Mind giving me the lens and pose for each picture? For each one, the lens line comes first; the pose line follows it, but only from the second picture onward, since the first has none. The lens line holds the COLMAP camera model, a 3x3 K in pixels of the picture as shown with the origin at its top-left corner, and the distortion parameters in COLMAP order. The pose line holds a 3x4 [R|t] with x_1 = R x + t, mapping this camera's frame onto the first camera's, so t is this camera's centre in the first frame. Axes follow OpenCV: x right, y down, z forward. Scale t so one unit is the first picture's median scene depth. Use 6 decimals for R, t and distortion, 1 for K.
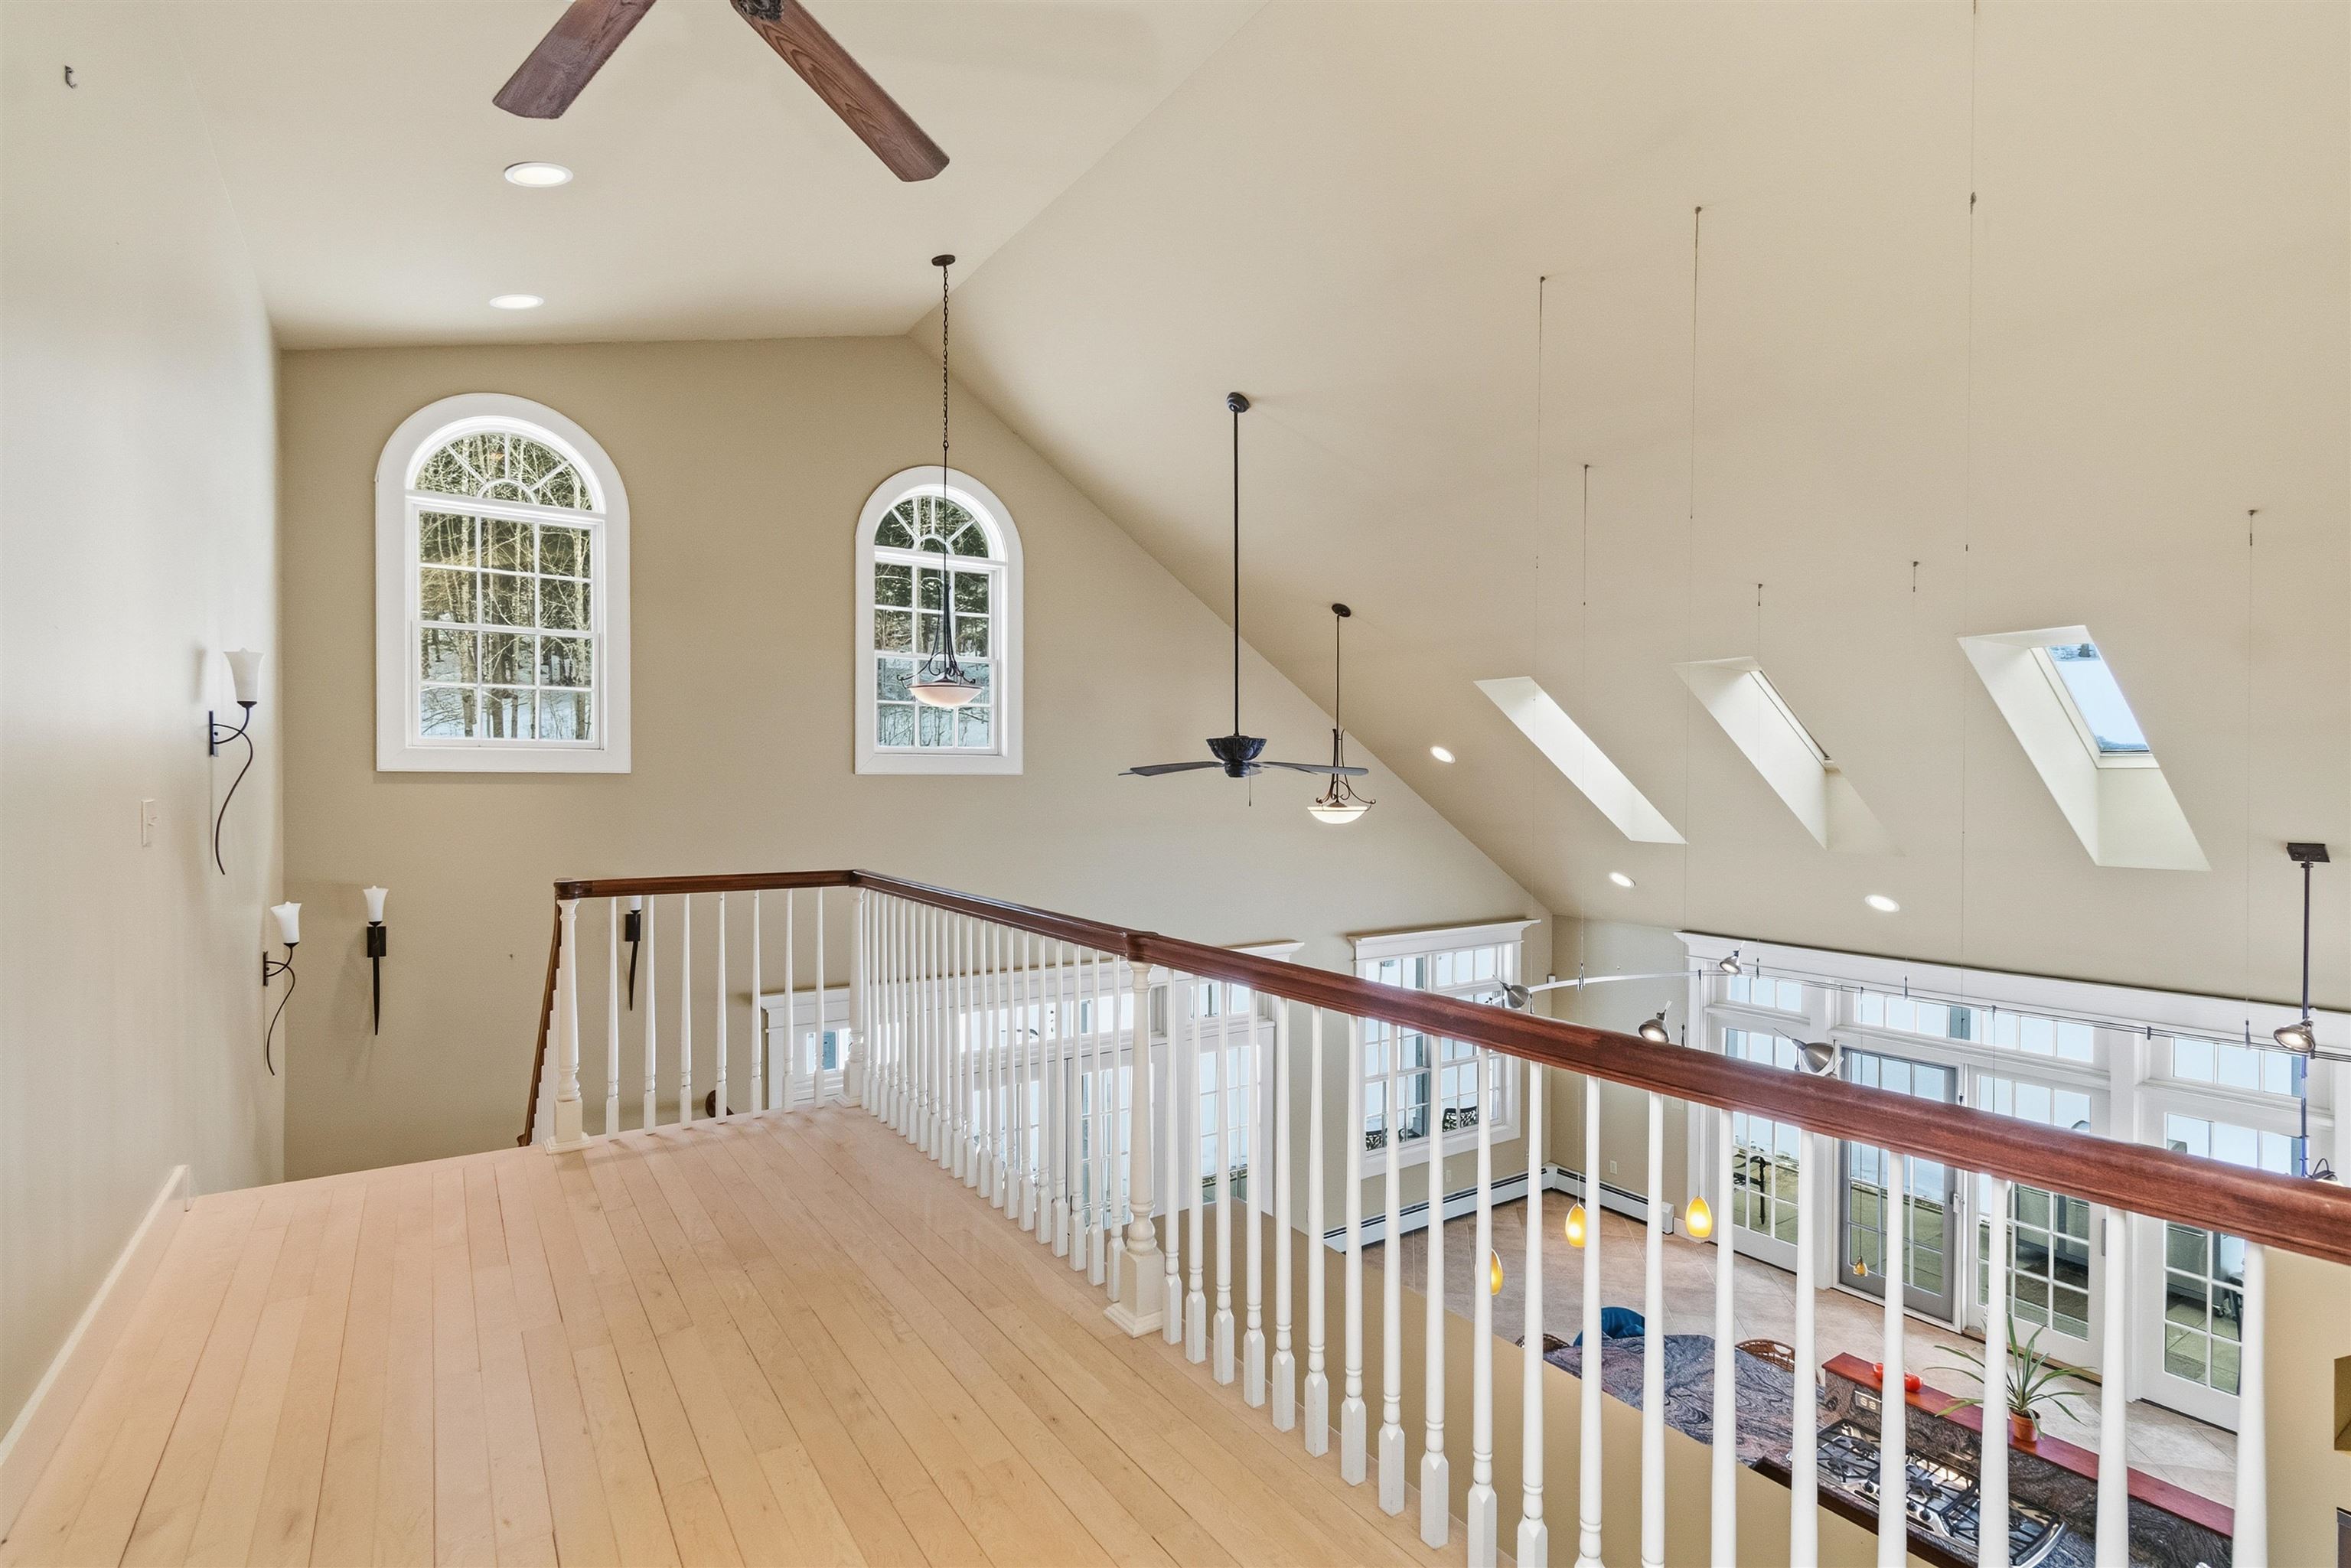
lens RADIAL K [[1107.6, 0, 1191.5], [0, 1107.6, 789.6], [0, 0, 1]] dist [-0.000374, -0.000097]
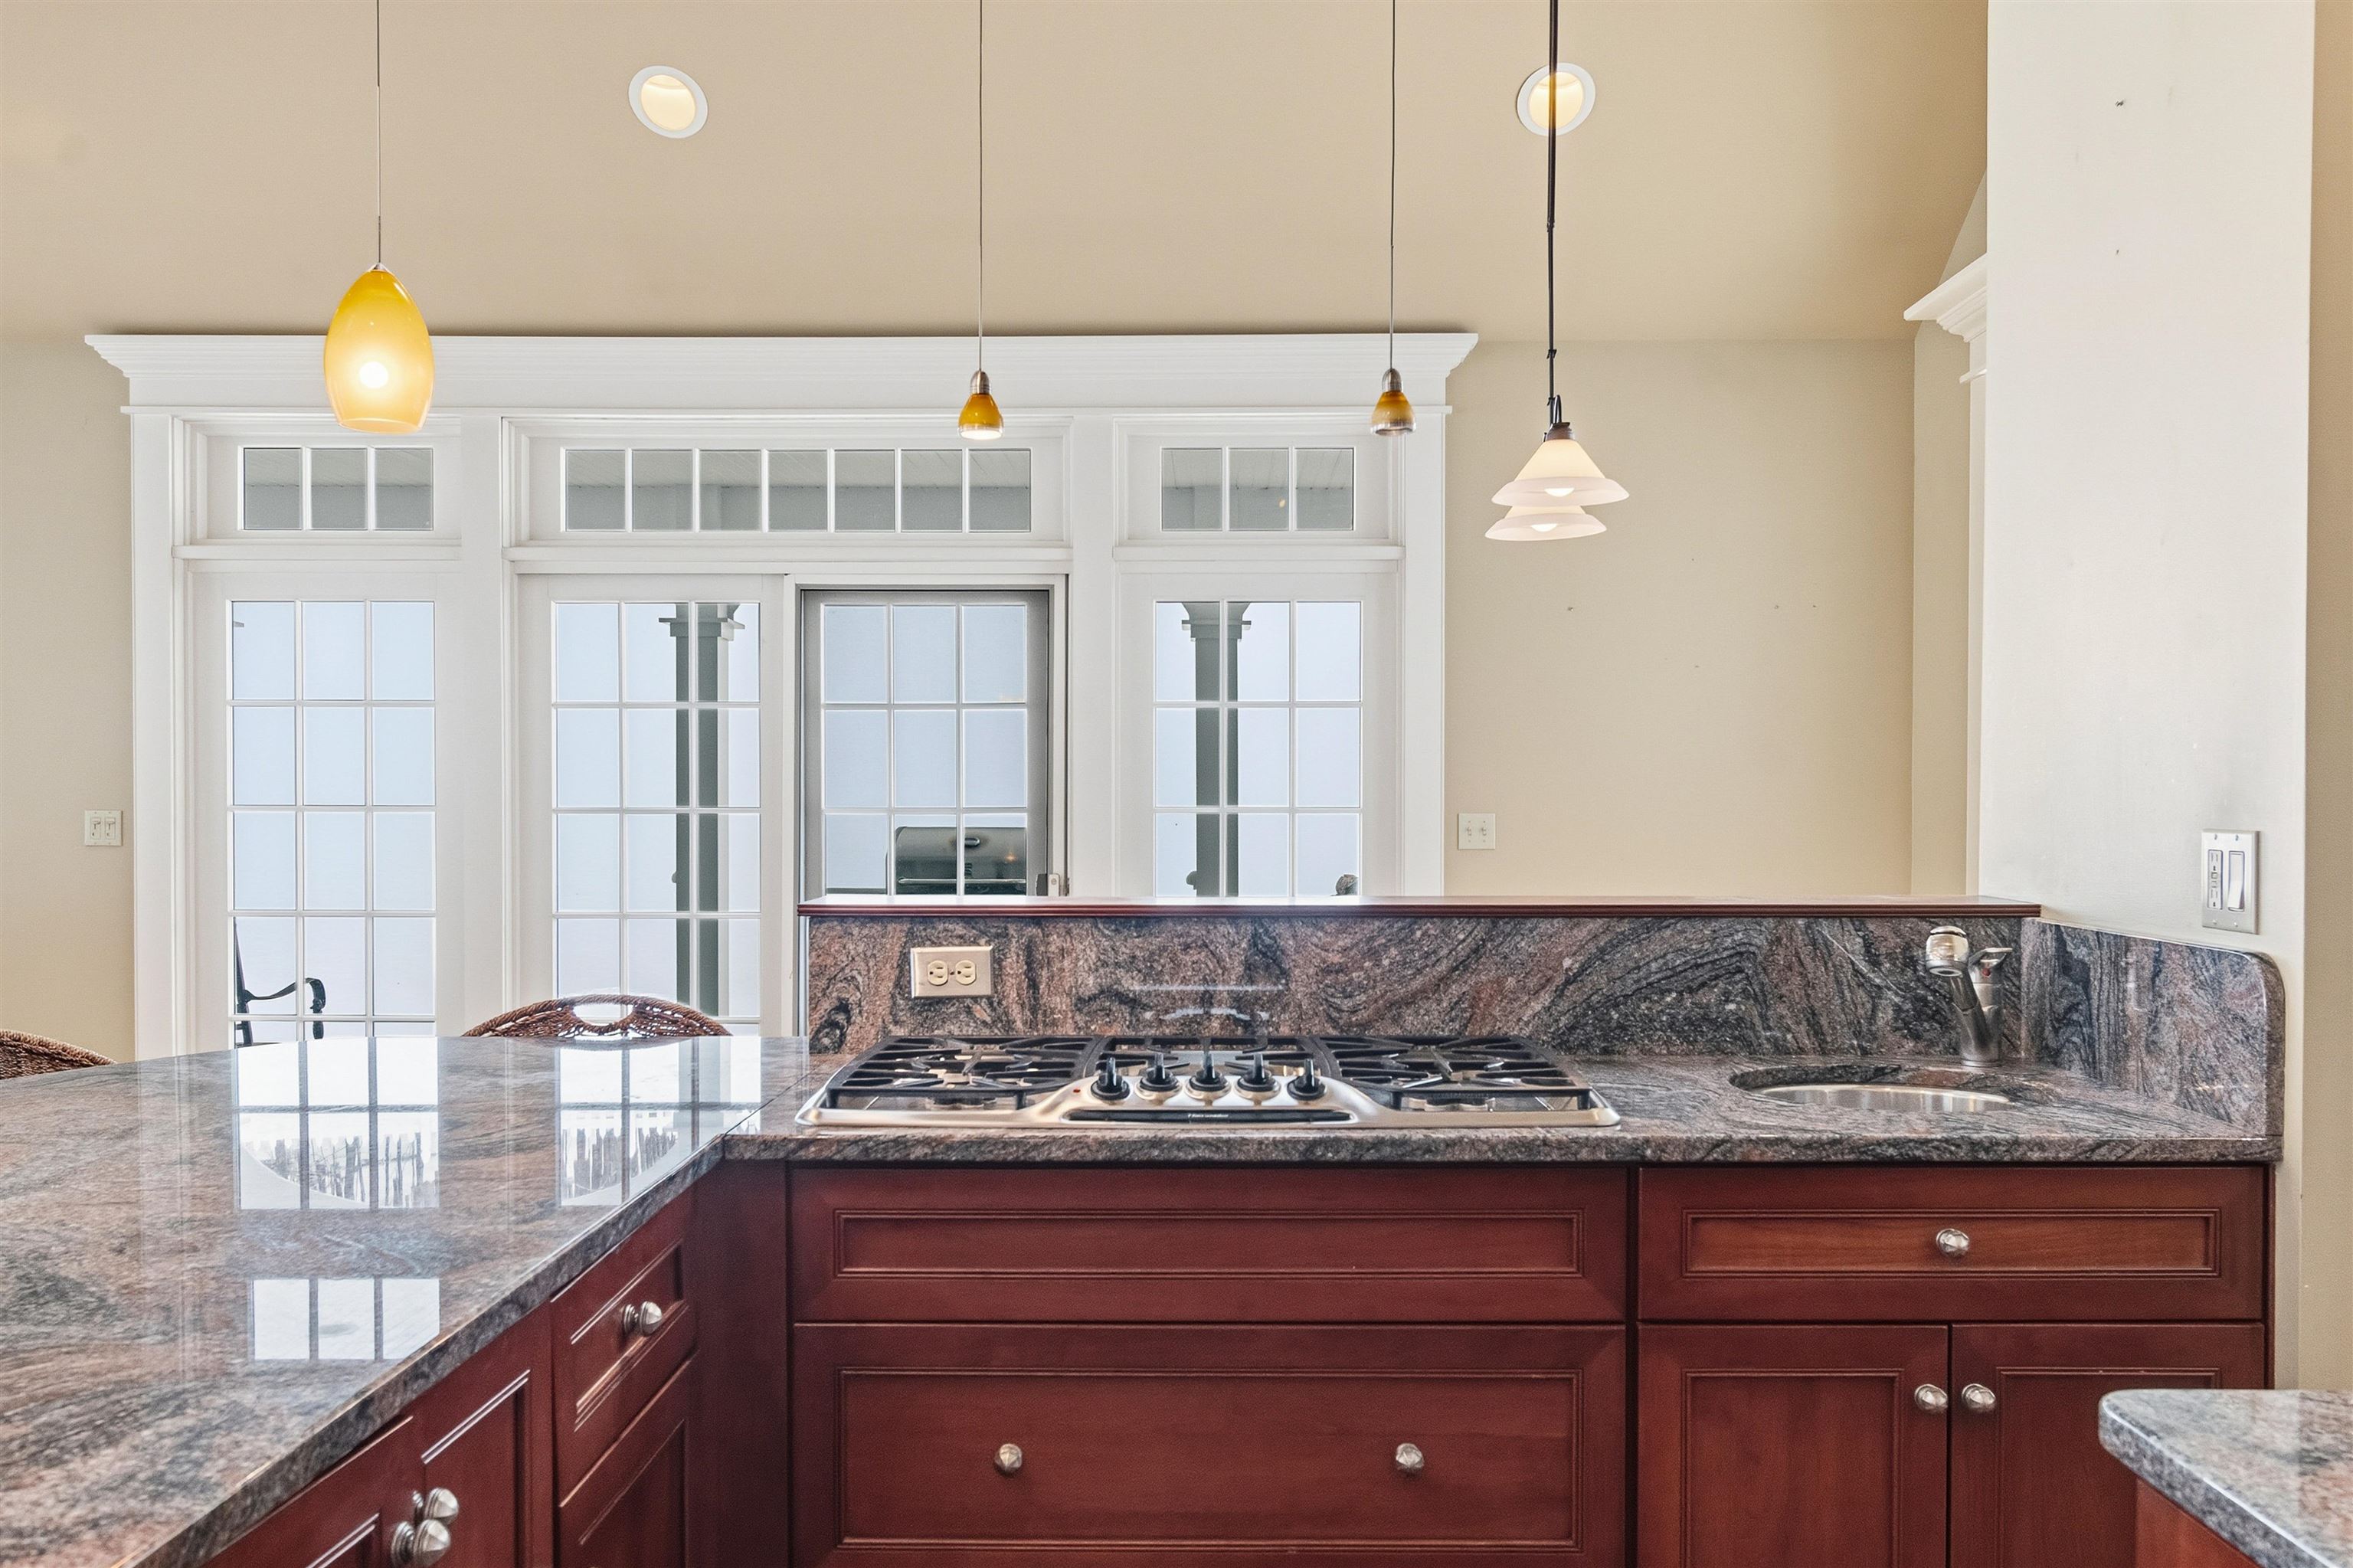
lens RADIAL K [[1958.9, 0, 1181.6], [0, 1958.9, 818.7], [0, 0, 1]] dist [0.005502, -0.010579]
pose [[0.575221, -0.011925, 0.817911, 0.160818], [0.008222, 0.999928, 0.008796, 0.358744], [-0.817957, 0.001665, 0.575278, 0.462394]]
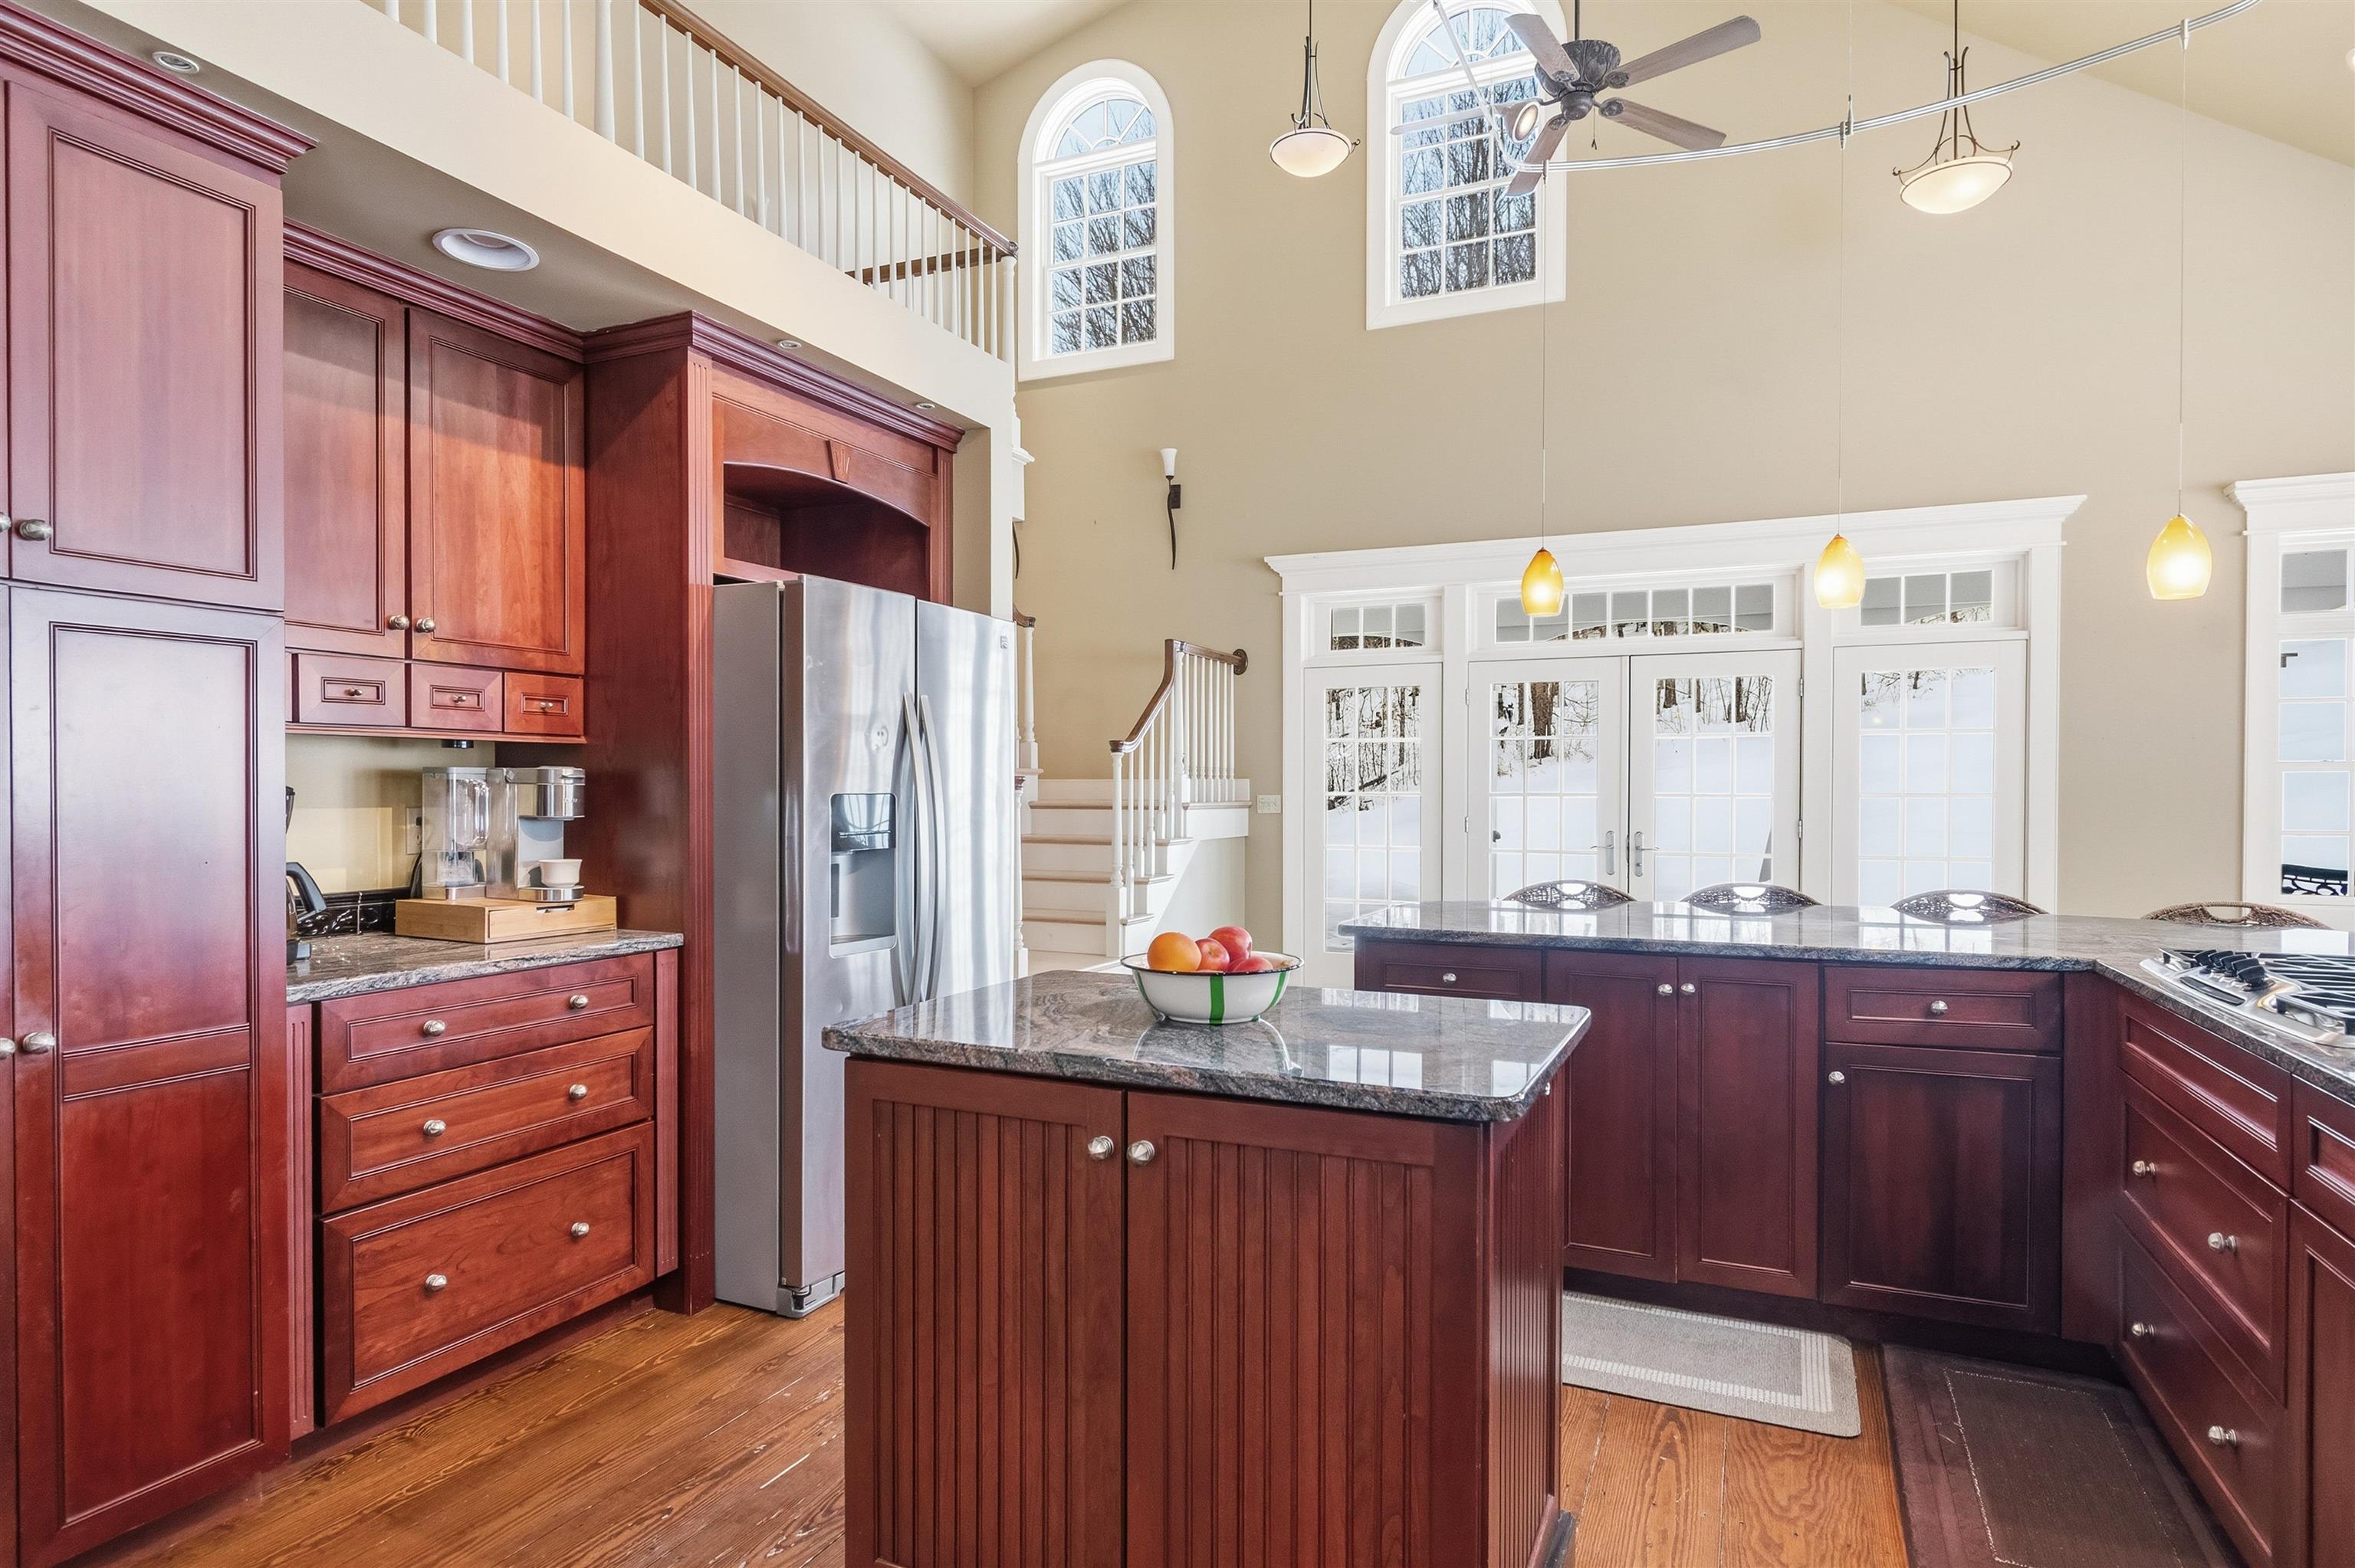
lens RADIAL K [[1281.7, 0, 1196.9], [0, 1281.7, 807.3], [0, 0, 1]] dist [0.002422, -0.005686]
pose [[0.527586, 0.009004, -0.849454, 0.518596], [-0.007595, 0.999954, 0.005882, 0.363458], [0.849468, 0.003349, 0.527630, 0.278563]]
